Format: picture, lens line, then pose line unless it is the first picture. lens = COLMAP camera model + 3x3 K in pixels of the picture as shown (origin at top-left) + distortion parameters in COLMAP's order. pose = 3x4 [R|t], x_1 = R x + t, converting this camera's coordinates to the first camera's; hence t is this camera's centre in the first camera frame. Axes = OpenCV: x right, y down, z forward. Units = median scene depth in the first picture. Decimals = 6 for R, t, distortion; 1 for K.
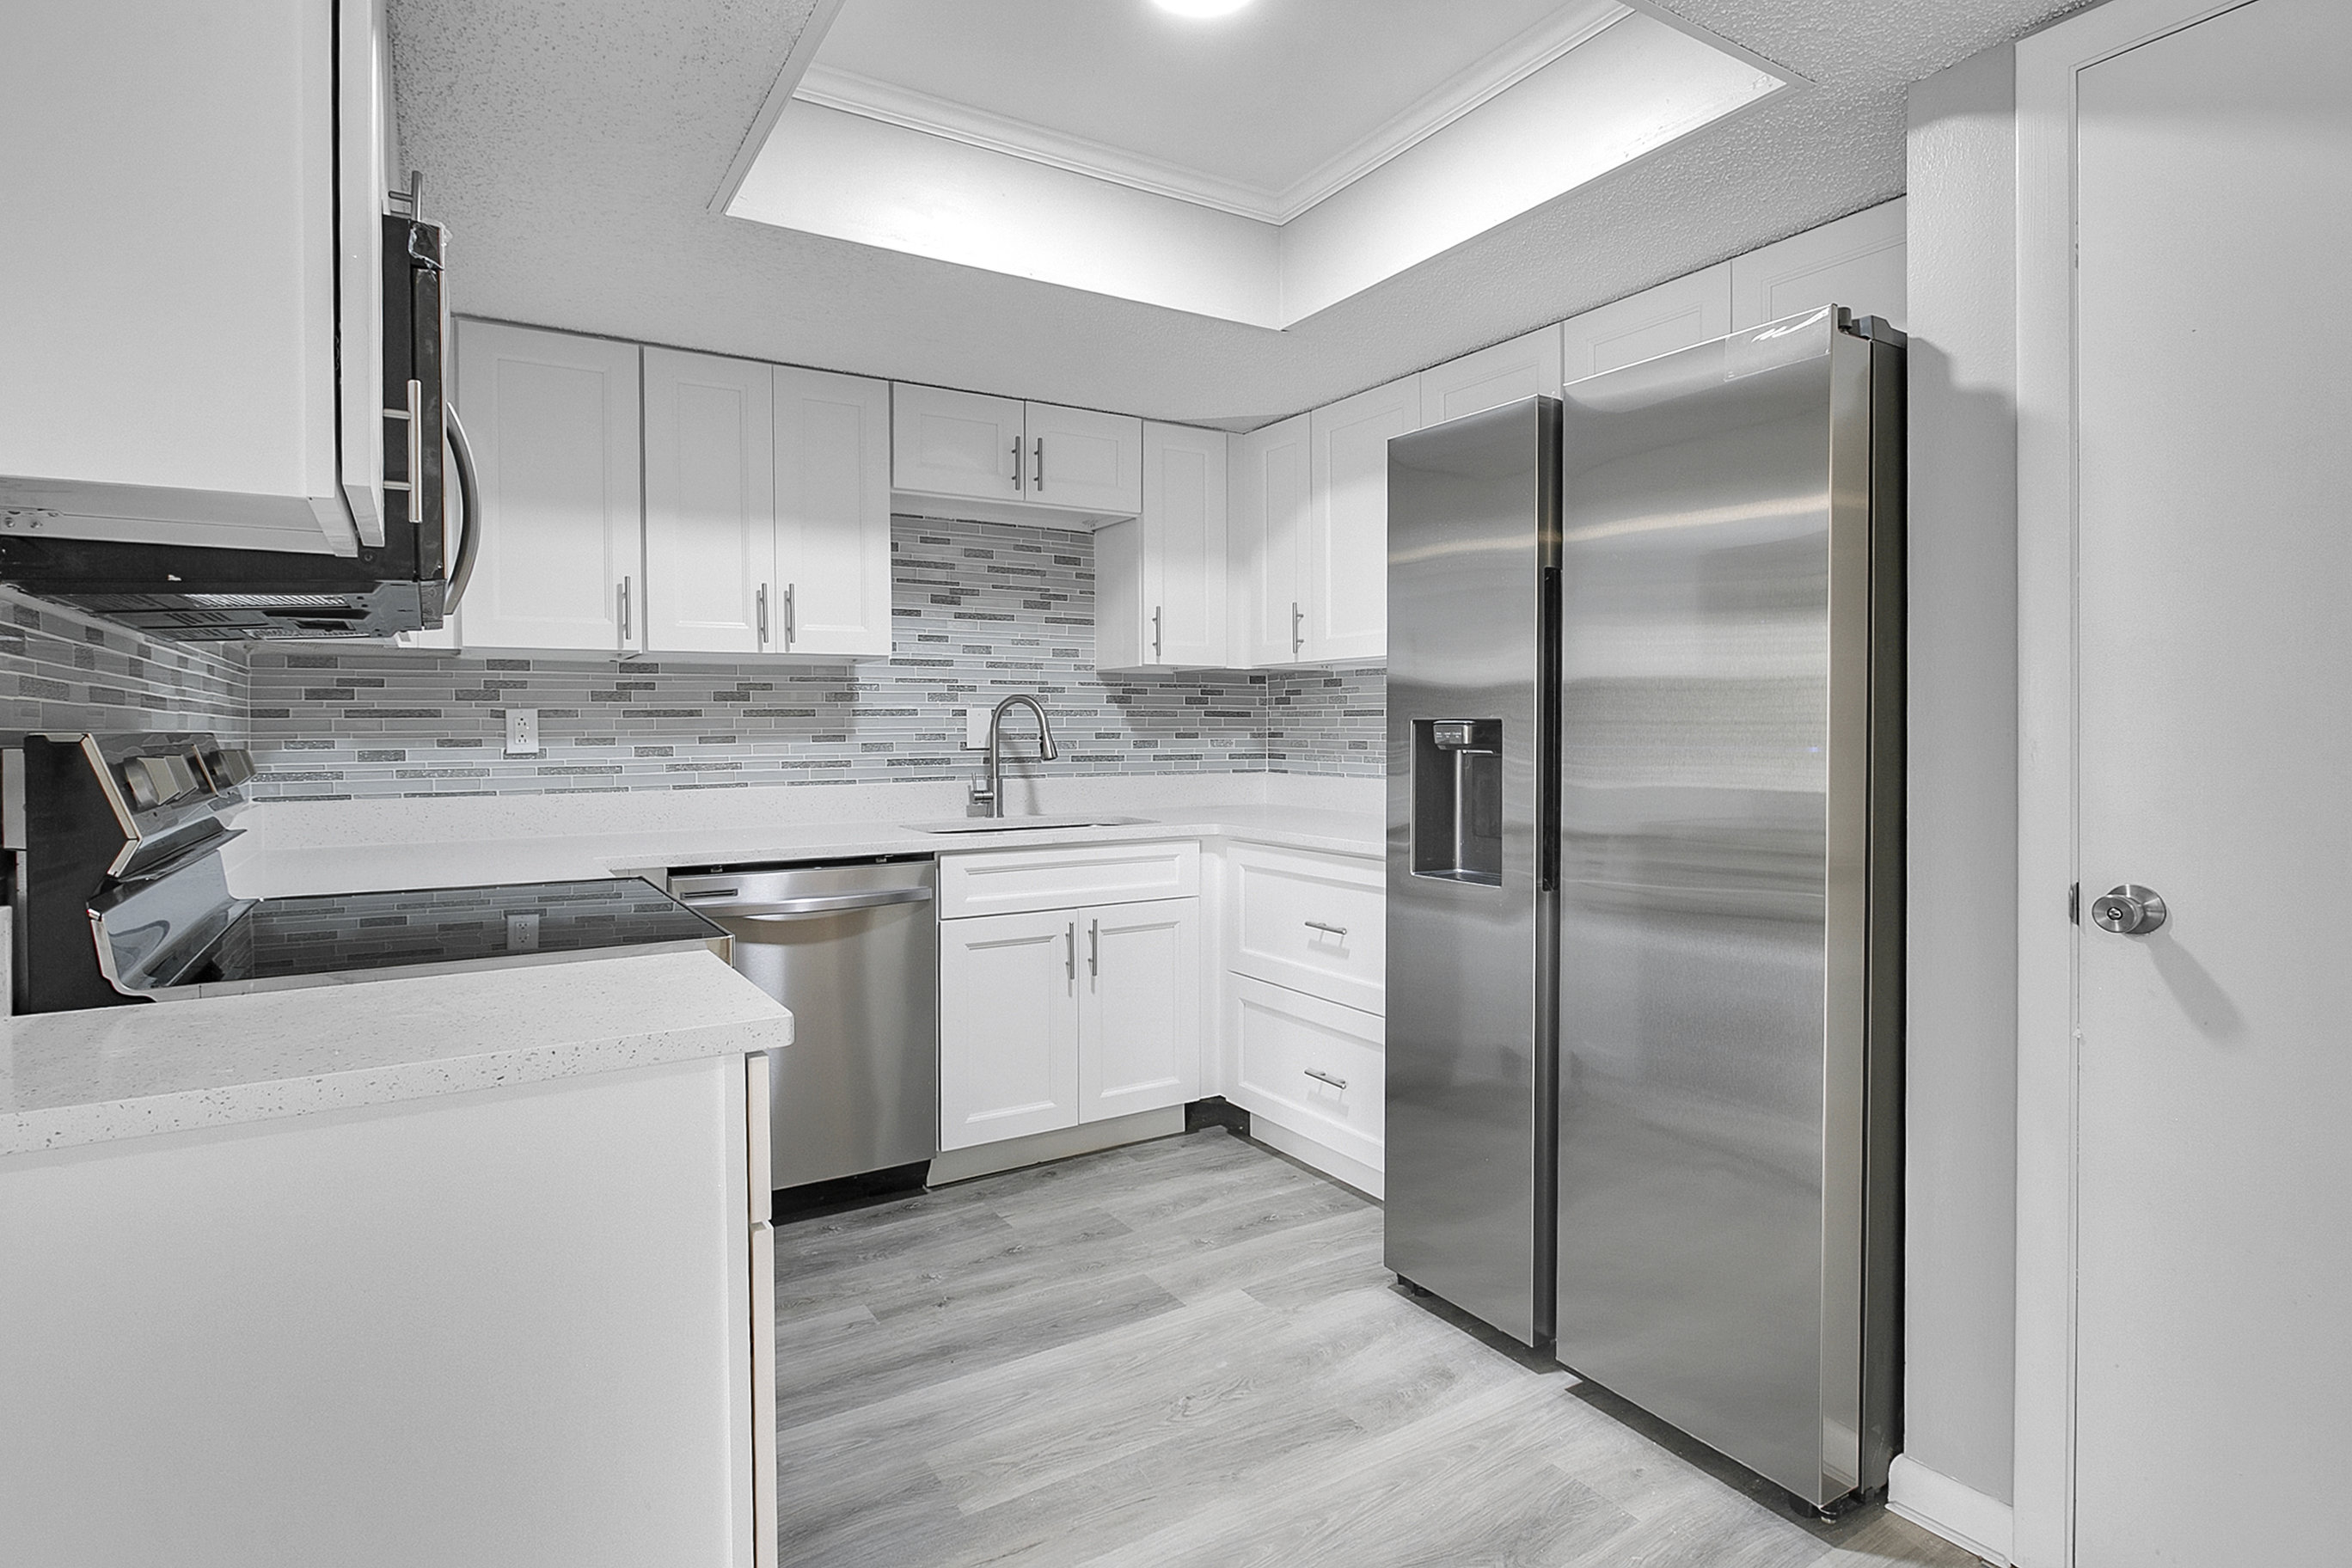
lens RADIAL K [[1258.0, 0, 1249.8], [0, 1258.0, 764.5], [0, 0, 1]] dist [-0.003828, 0.000015]
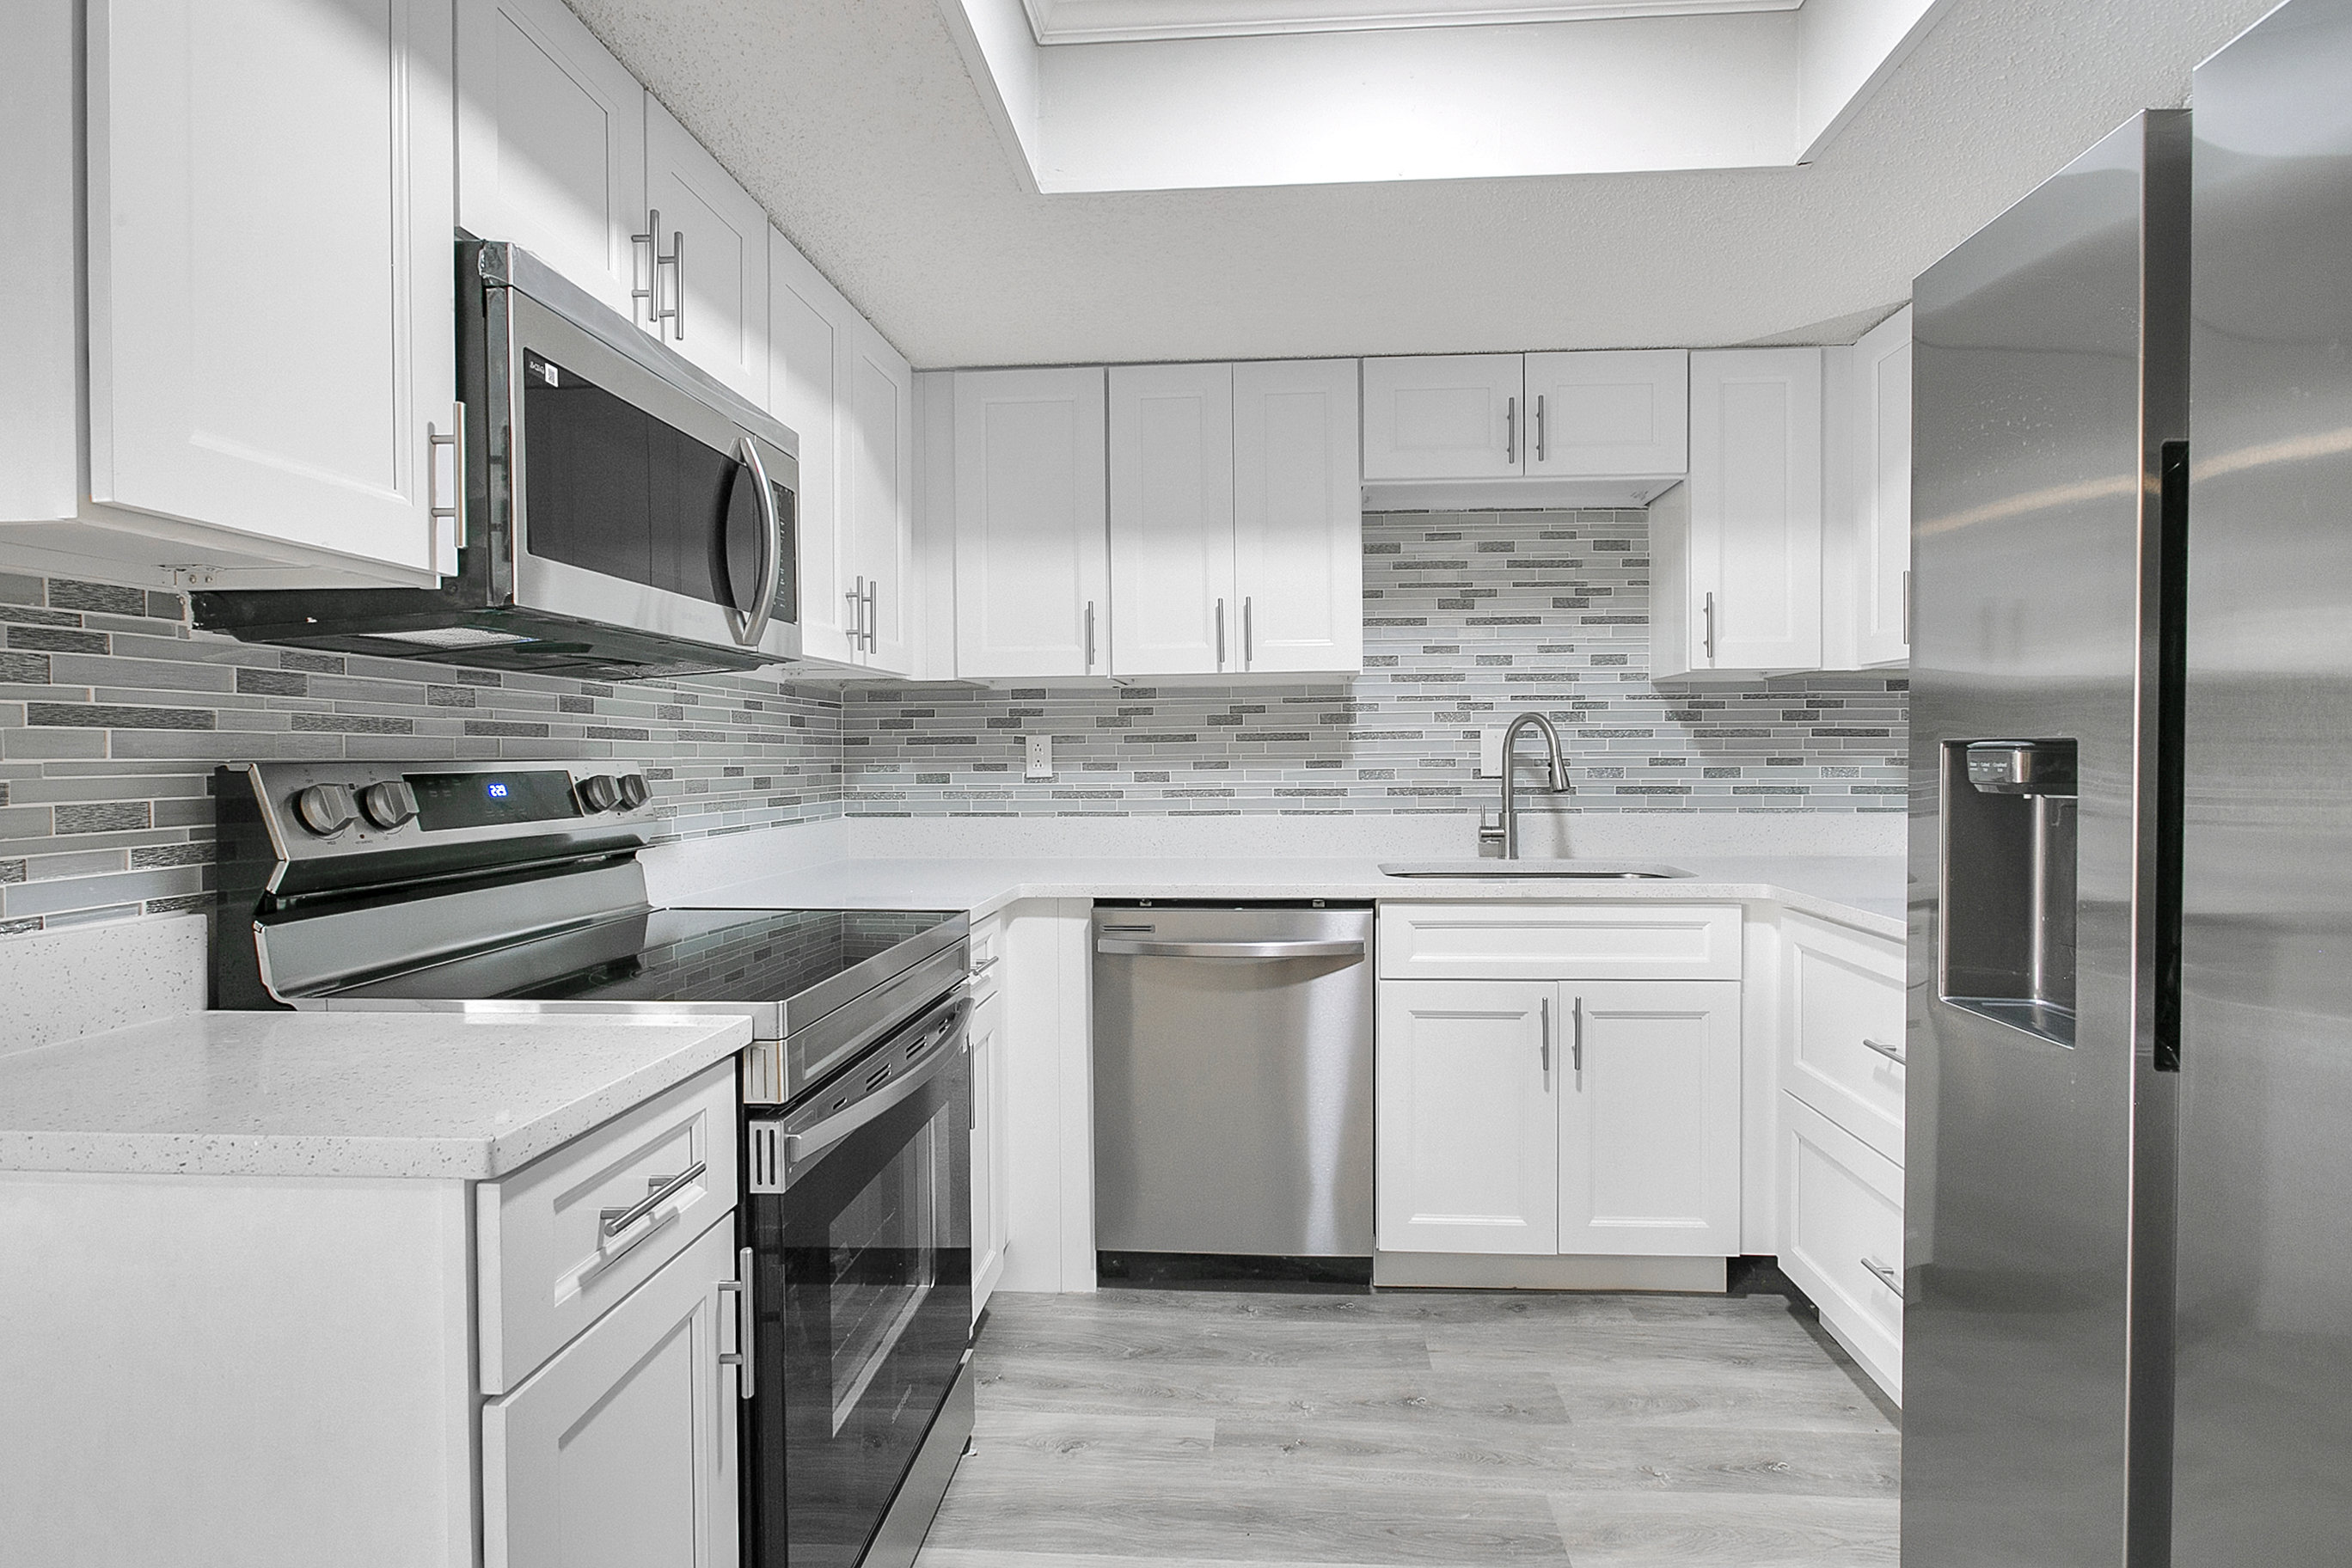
lens RADIAL K [[1254.4, 0, 1176.0], [0, 1254.4, 784.0], [0, 0, 1]] dist [-0.001646, 0.000356]
pose [[0.794592, 0.014091, -0.606980, 0.141868], [-0.015056, 0.999881, 0.003504, -0.008242], [0.606957, 0.006355, 0.794709, 0.217082]]
